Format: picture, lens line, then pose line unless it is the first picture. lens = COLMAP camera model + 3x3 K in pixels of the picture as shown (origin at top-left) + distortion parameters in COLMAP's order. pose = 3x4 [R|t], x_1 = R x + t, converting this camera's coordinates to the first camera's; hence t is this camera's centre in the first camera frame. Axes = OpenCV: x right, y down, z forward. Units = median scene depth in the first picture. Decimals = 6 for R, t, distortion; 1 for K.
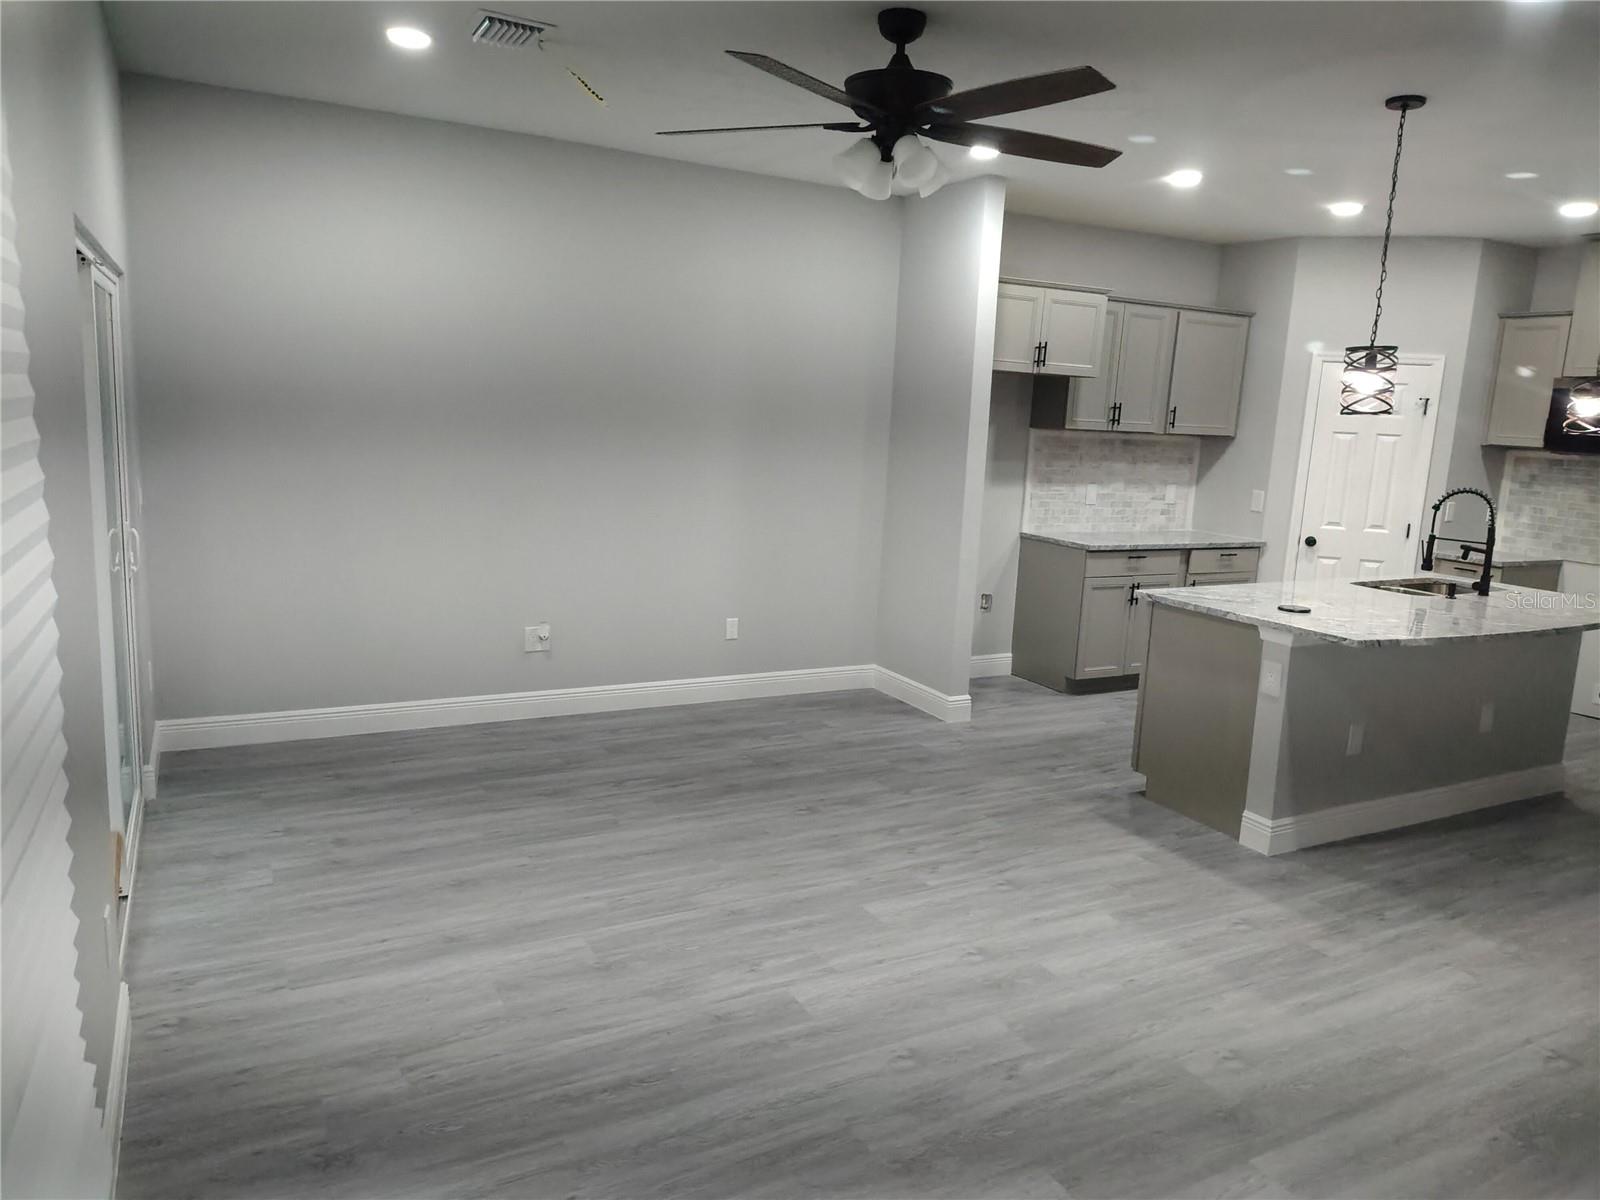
lens RADIAL K [[1102.2, 0, 802.1], [0, 1102.2, 587.2], [0, 0, 1]] dist [0.019897, -0.018800]
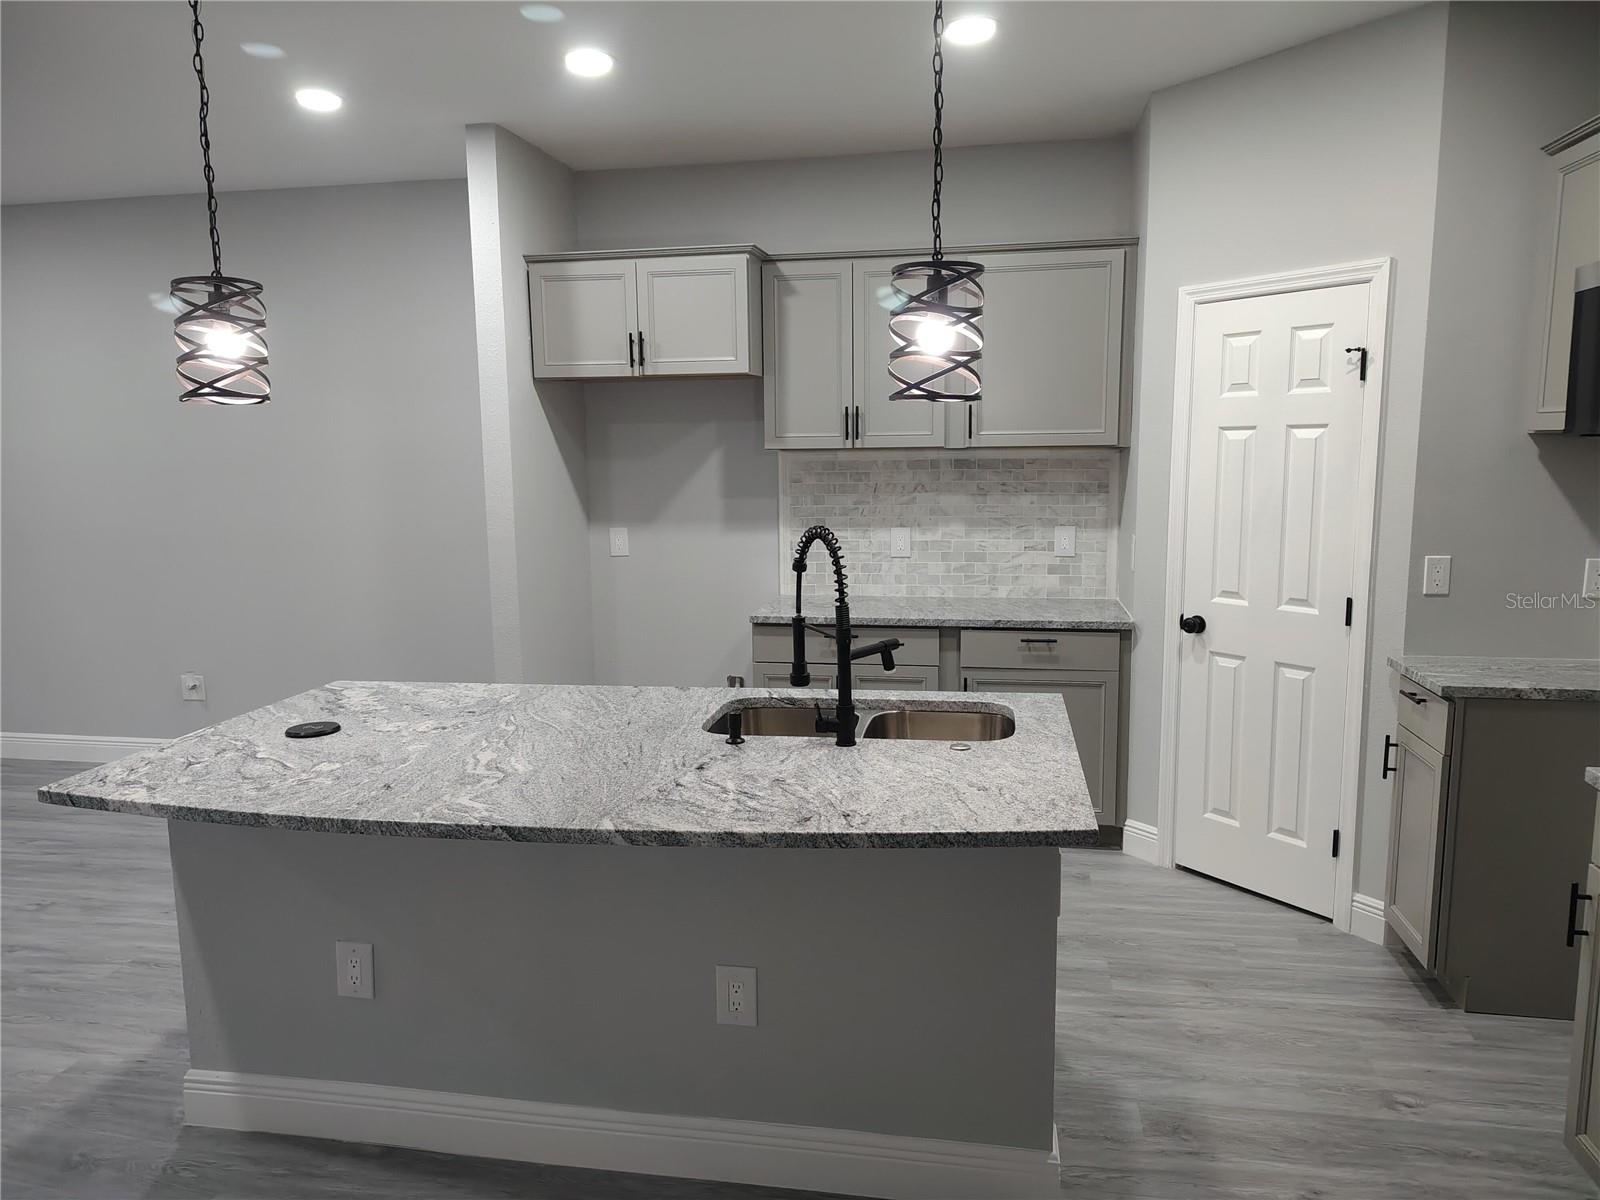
lens RADIAL K [[1102.2, 0, 798.5], [0, 1102.2, 595.3], [0, 0, 1]] dist [0.019897, -0.018800]
pose [[0.786019, 0.025764, -0.617666, 1.013647], [-0.050444, 0.998472, -0.022545, -0.052062], [0.616141, 0.048878, 0.786118, 0.680451]]
